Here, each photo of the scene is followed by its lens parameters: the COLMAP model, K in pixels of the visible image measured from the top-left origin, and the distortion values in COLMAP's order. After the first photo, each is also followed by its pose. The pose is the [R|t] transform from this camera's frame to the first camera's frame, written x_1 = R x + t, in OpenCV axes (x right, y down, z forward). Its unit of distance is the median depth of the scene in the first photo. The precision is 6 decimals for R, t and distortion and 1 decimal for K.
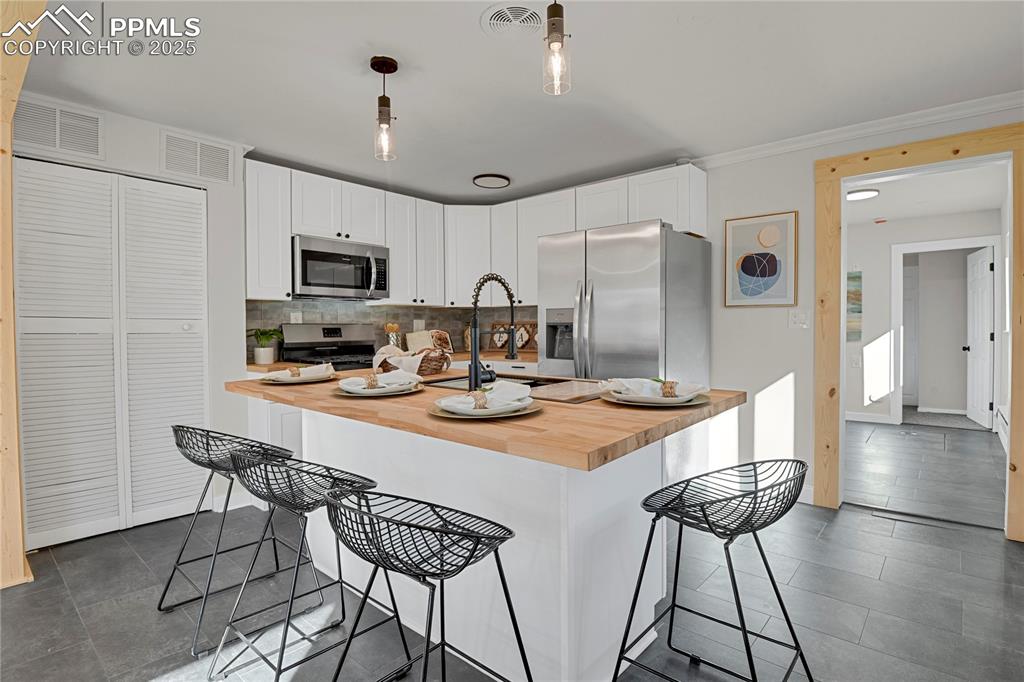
lens RADIAL K [[505.5, 0, 521.3], [0, 505.5, 339.1], [0, 0, 1]] dist [-0.025748, -0.001526]
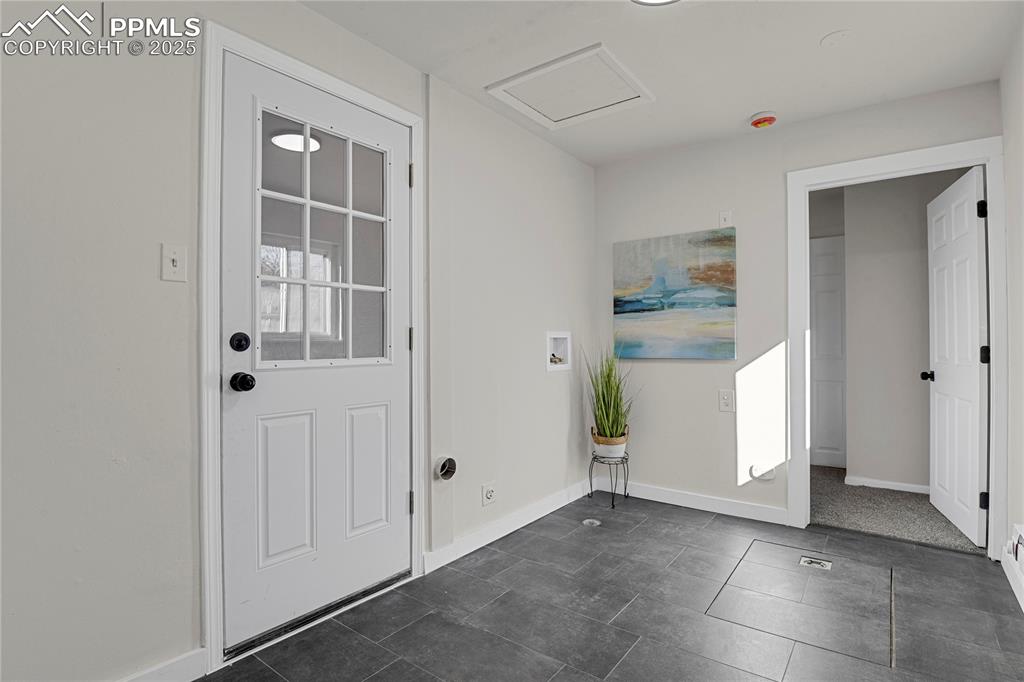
lens RADIAL K [[505.5, 0, 521.3], [0, 505.5, 339.1], [0, 0, 1]] dist [-0.025748, -0.001526]
pose [[0.998040, 0.009683, 0.061820, 0.429251], [-0.008421, 0.999752, -0.020636, -0.005517], [-0.062004, 0.020075, 0.997874, 0.493137]]
